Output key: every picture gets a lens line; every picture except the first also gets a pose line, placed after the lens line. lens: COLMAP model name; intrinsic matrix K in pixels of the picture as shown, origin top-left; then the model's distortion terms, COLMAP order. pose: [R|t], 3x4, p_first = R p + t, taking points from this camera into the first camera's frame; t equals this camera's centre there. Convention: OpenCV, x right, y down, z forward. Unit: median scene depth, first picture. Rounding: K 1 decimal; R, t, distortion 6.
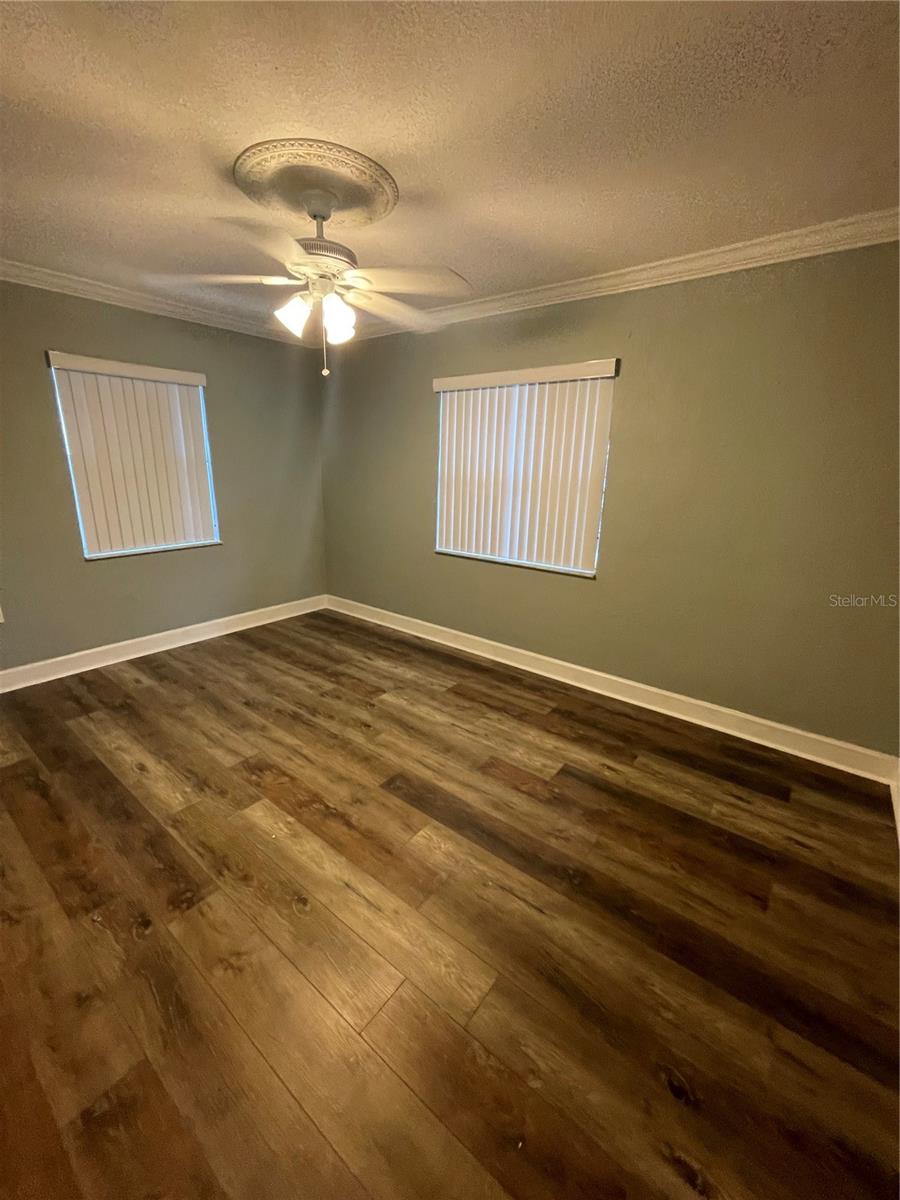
lens RADIAL K [[484.9, 0, 448.7], [0, 484.9, 596.4], [0, 0, 1]] dist [-0.001618, -0.000235]
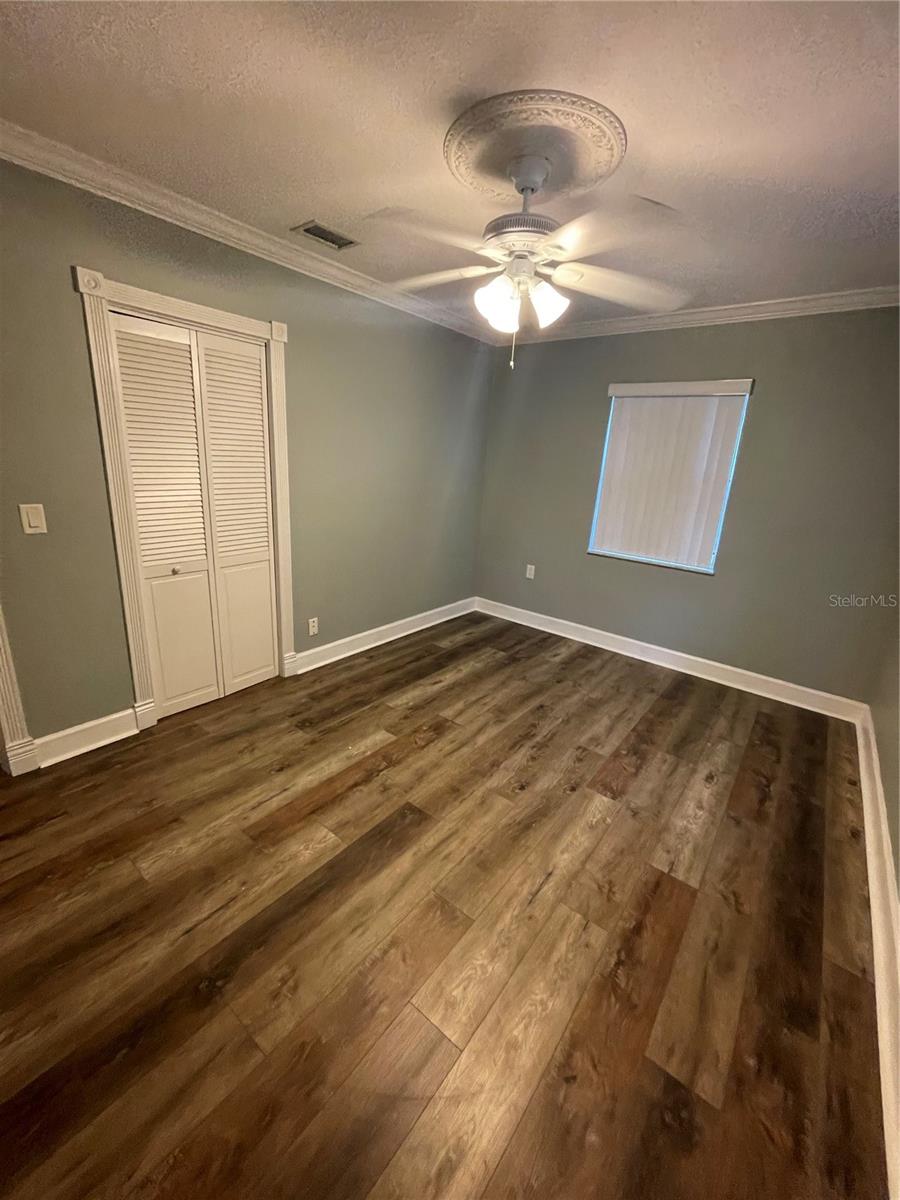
lens RADIAL K [[484.9, 0, 448.7], [0, 484.9, 596.4], [0, 0, 1]] dist [-0.001618, -0.000235]
pose [[0.001733, 0.263648, -0.964617, 0.522951], [-0.329728, 0.910824, 0.248353, -0.185051], [0.944075, 0.317630, 0.088511, 0.681857]]
